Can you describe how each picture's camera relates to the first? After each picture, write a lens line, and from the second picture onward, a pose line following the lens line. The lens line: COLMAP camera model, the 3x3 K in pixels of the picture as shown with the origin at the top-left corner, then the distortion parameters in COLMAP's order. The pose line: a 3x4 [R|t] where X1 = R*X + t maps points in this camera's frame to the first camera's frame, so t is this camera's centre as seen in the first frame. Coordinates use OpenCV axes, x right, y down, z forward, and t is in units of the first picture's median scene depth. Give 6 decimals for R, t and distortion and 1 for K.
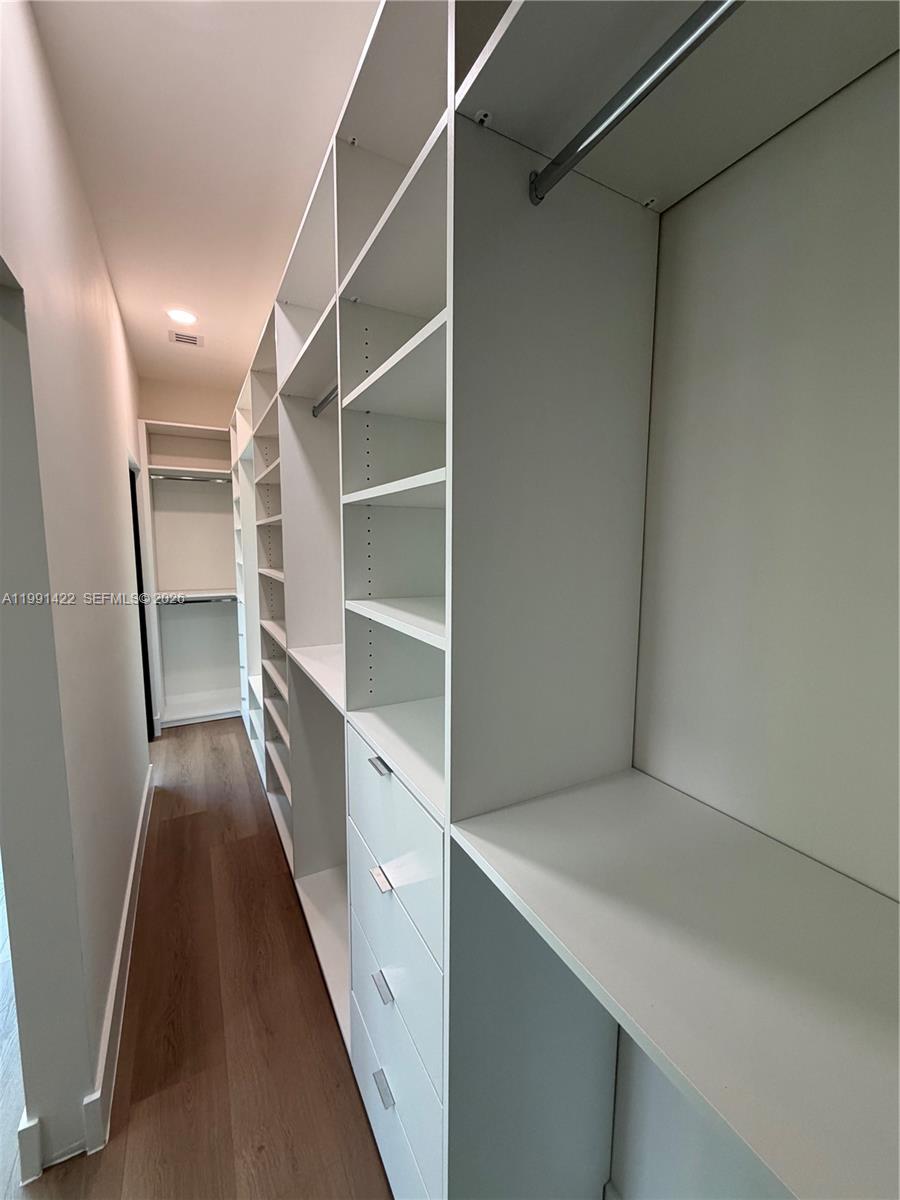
lens RADIAL K [[486.2, 0, 449.1], [0, 486.2, 601.6], [0, 0, 1]] dist [0.000375, 0.000636]
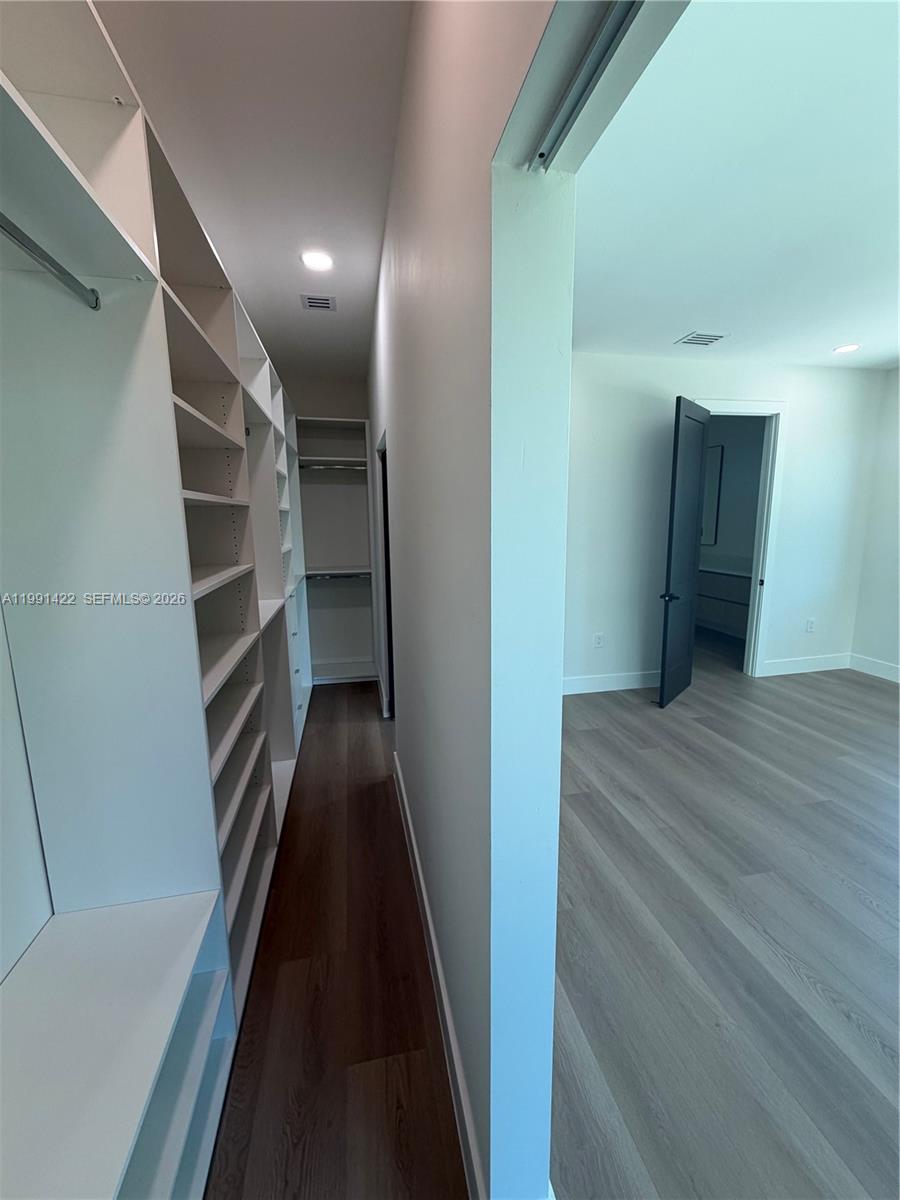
lens RADIAL K [[486.2, 0, 452.5], [0, 486.2, 600.1], [0, 0, 1]] dist [0.000375, 0.000636]
pose [[-0.959746, -0.036404, 0.278501, -1.053386], [0.045669, 0.958143, 0.282624, -0.251902], [-0.277132, 0.283966, -0.917911, 1.875891]]
